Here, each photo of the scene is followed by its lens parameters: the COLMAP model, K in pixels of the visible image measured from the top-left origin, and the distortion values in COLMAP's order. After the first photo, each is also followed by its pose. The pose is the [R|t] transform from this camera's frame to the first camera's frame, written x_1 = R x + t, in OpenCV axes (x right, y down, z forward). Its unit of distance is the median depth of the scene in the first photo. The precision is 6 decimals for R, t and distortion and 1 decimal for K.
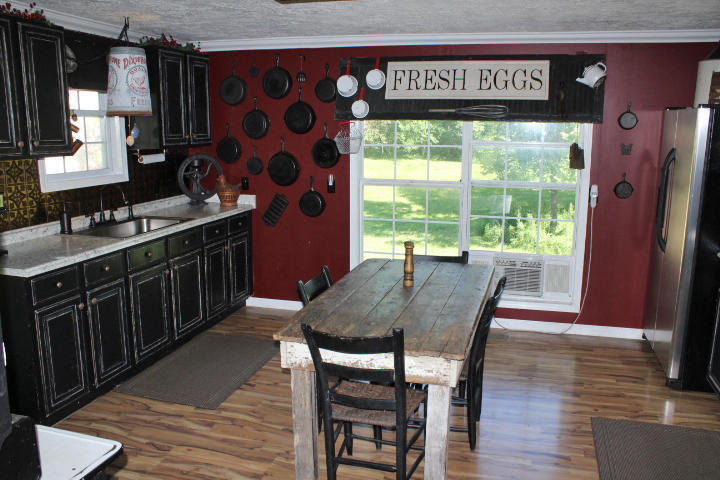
lens RADIAL K [[606.4, 0, 359.5], [0, 606.4, 242.4], [0, 0, 1]] dist [-0.108661, 0.100334]
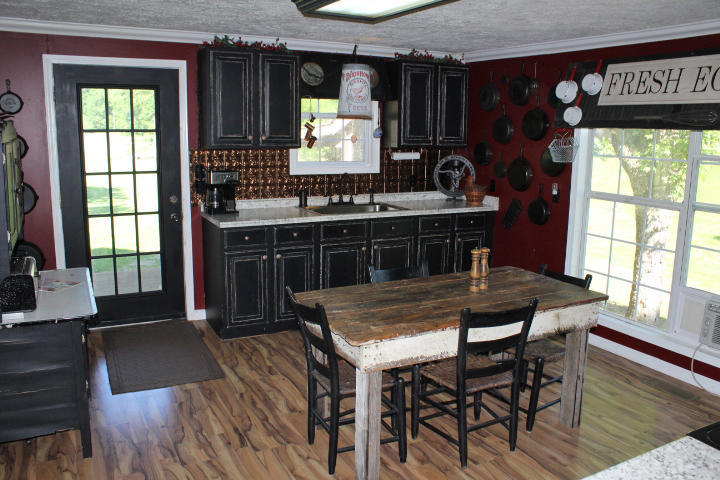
lens RADIAL K [[606.4, 0, 352.2], [0, 606.4, 240.1], [0, 0, 1]] dist [-0.108661, 0.100334]
pose [[0.698891, 0.142116, -0.700967, 0.462005], [-0.152279, 0.987156, 0.048312, -0.021221], [0.698830, 0.072977, 0.711556, 0.108636]]
